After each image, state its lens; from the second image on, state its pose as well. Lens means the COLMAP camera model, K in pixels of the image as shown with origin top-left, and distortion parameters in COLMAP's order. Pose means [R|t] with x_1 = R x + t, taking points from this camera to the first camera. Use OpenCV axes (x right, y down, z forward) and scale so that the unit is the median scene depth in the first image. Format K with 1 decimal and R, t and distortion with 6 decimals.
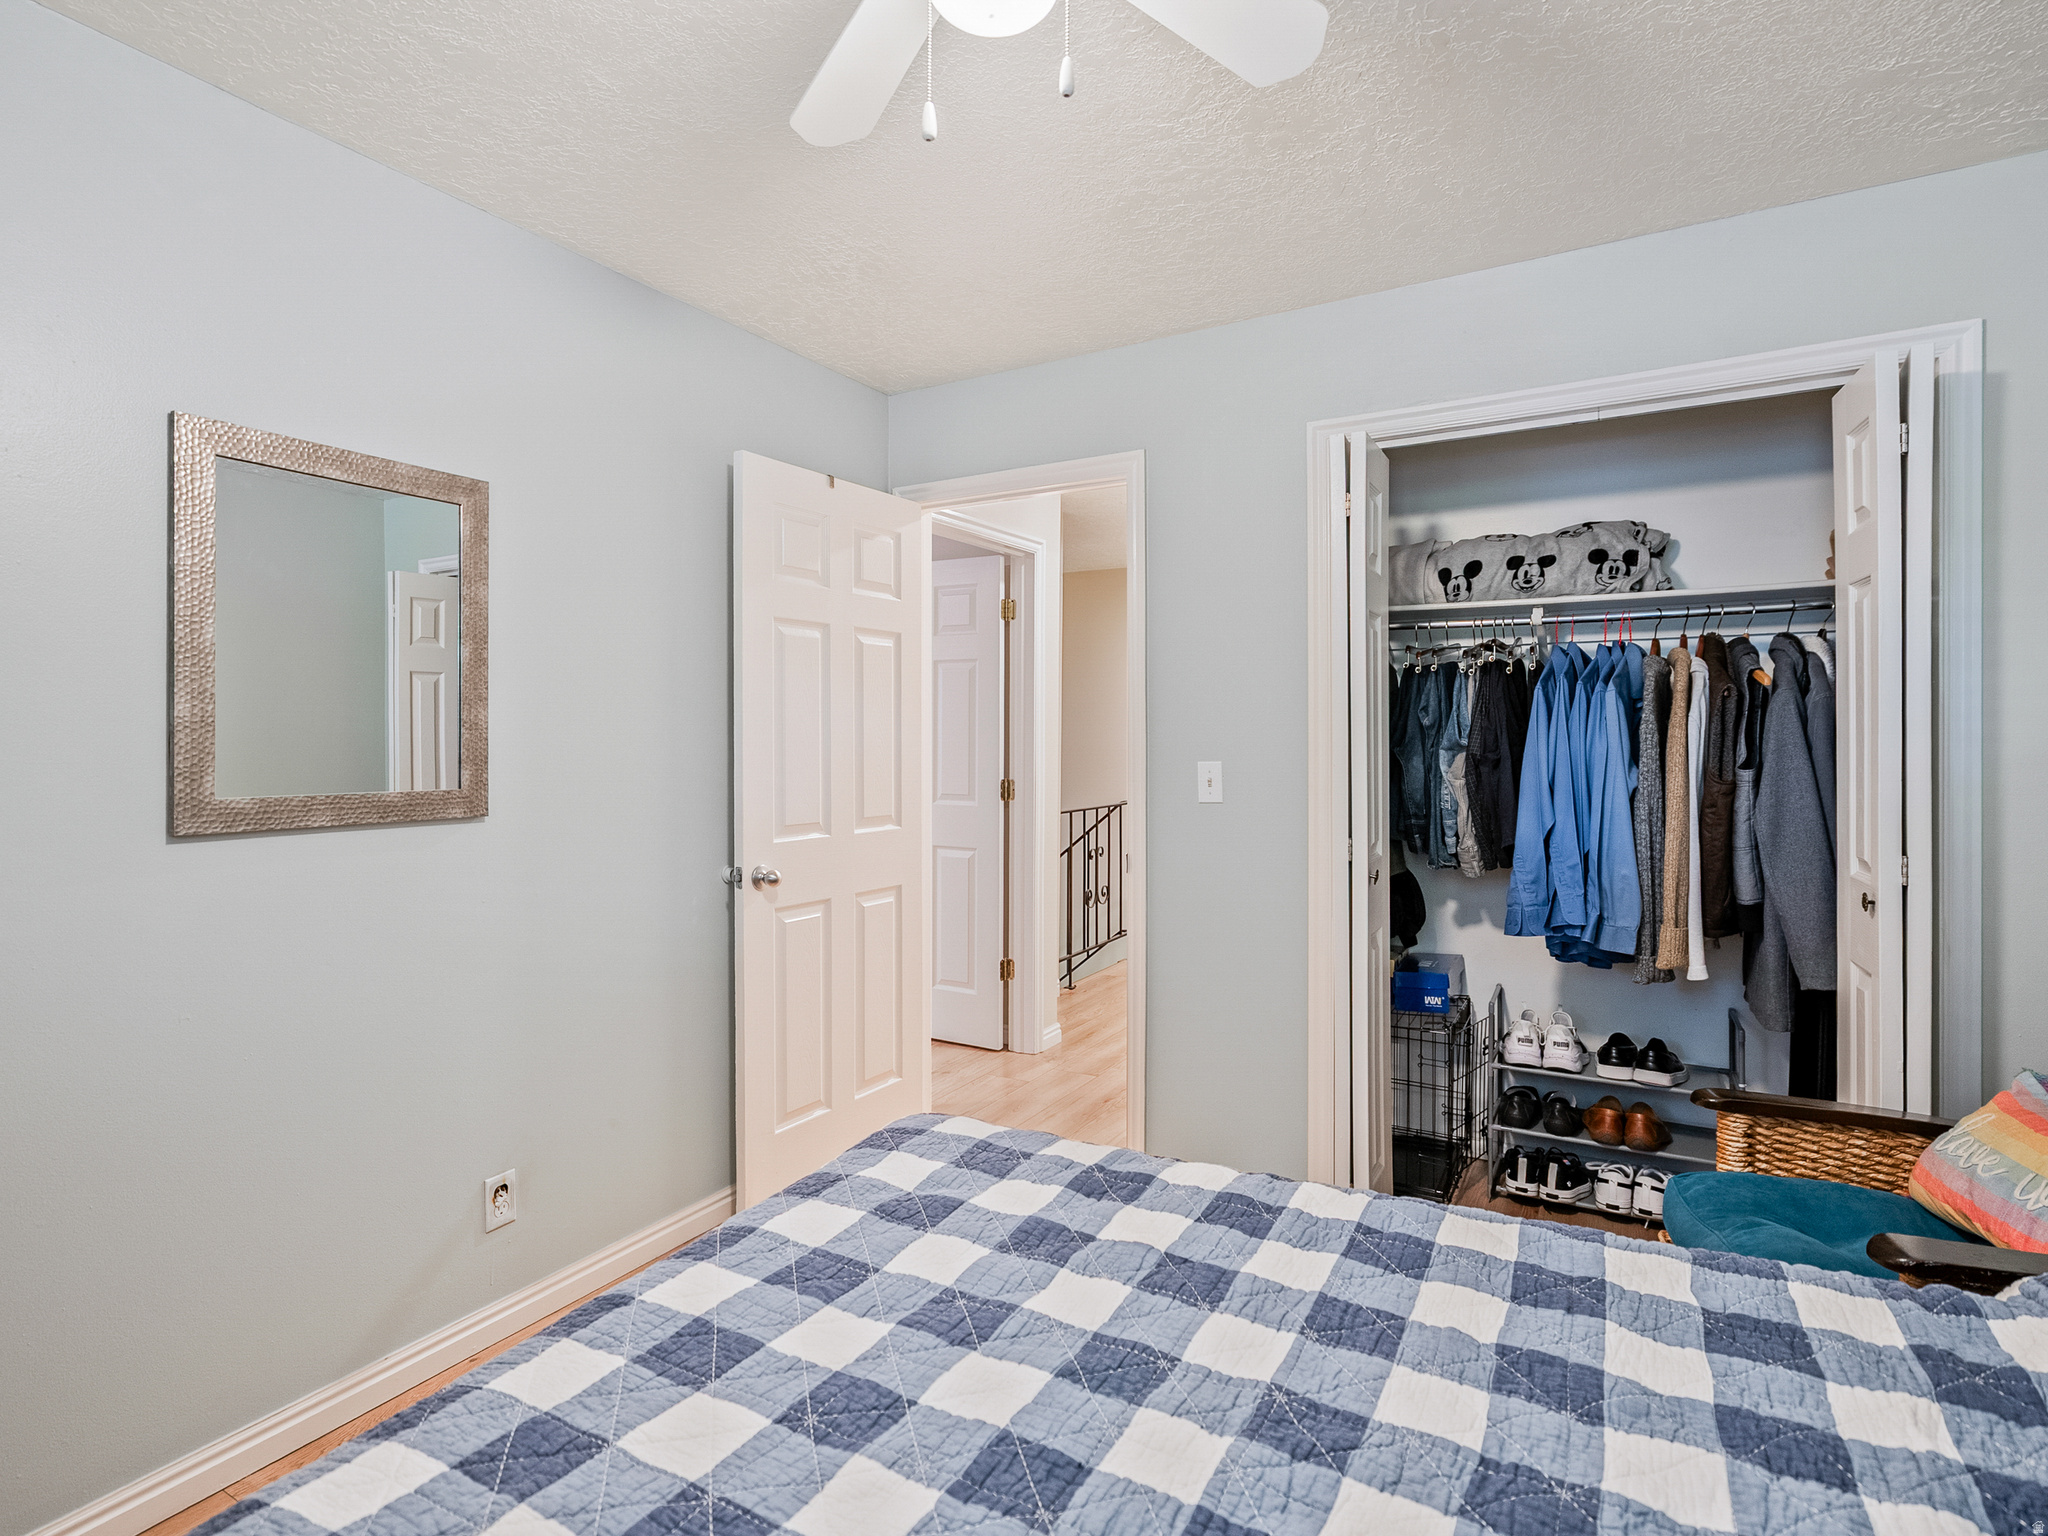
lens RADIAL K [[1046.4, 0, 1015.9], [0, 1046.4, 738.0], [0, 0, 1]] dist [-0.010379, 0.006339]
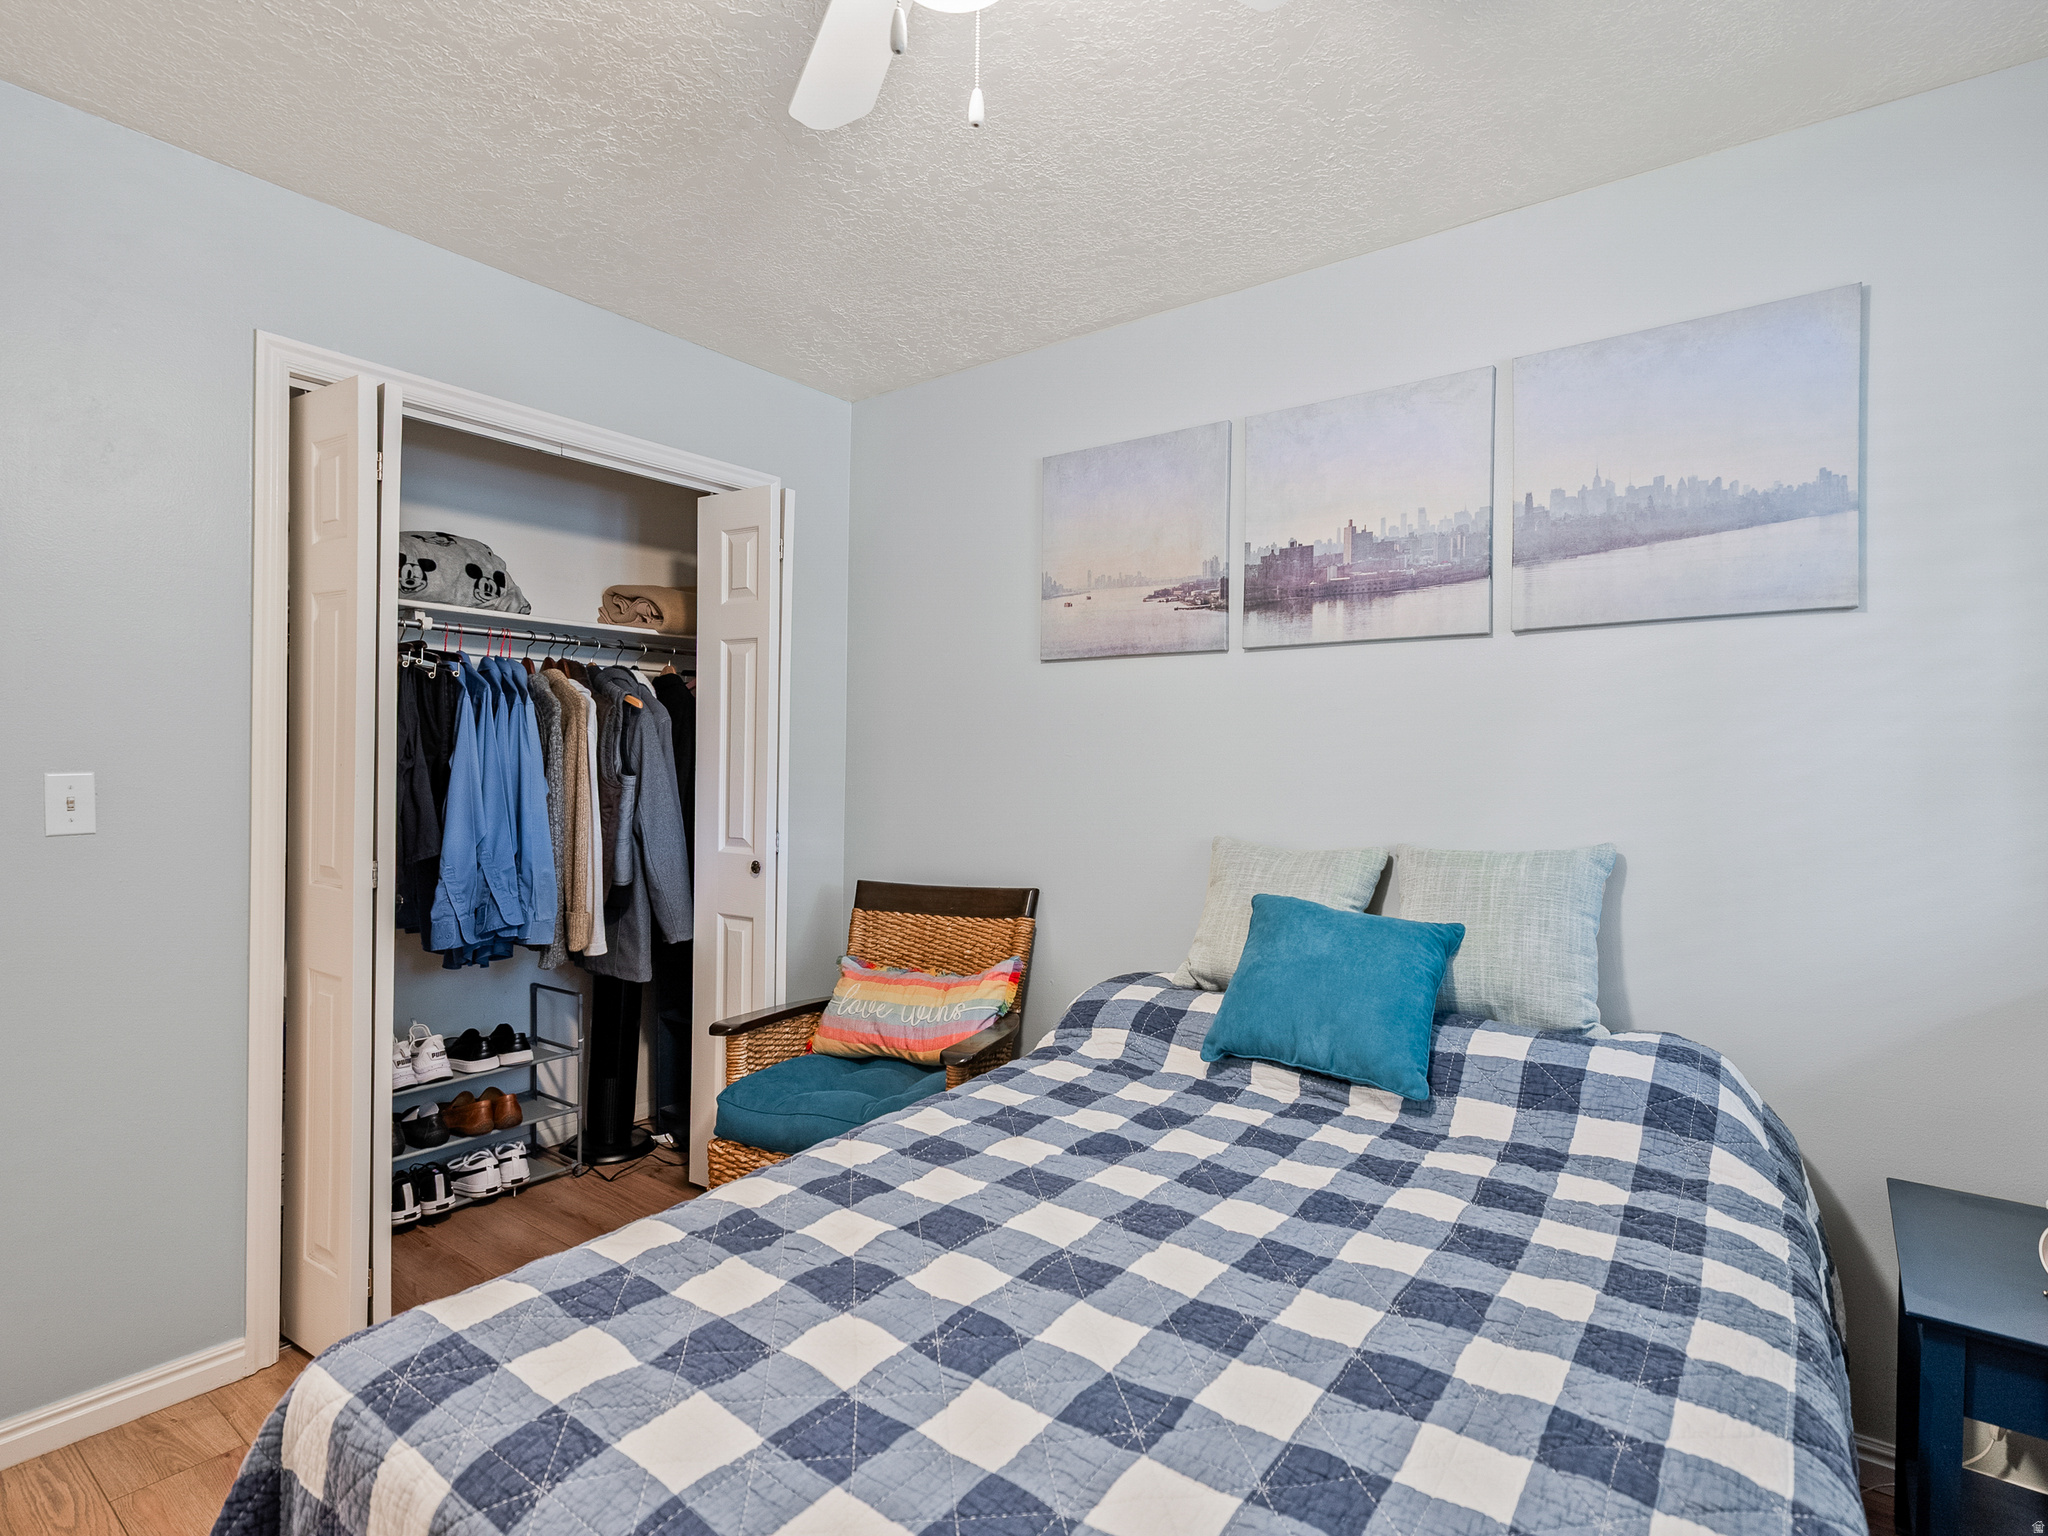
lens RADIAL K [[1046.4, 0, 1016.8], [0, 1046.4, 769.7], [0, 0, 1]] dist [-0.010379, 0.006339]
pose [[0.122594, -0.002578, 0.992454, -0.407682], [-0.018571, 0.999816, 0.004891, 0.007125], [-0.992283, -0.019031, 0.122524, 0.342724]]
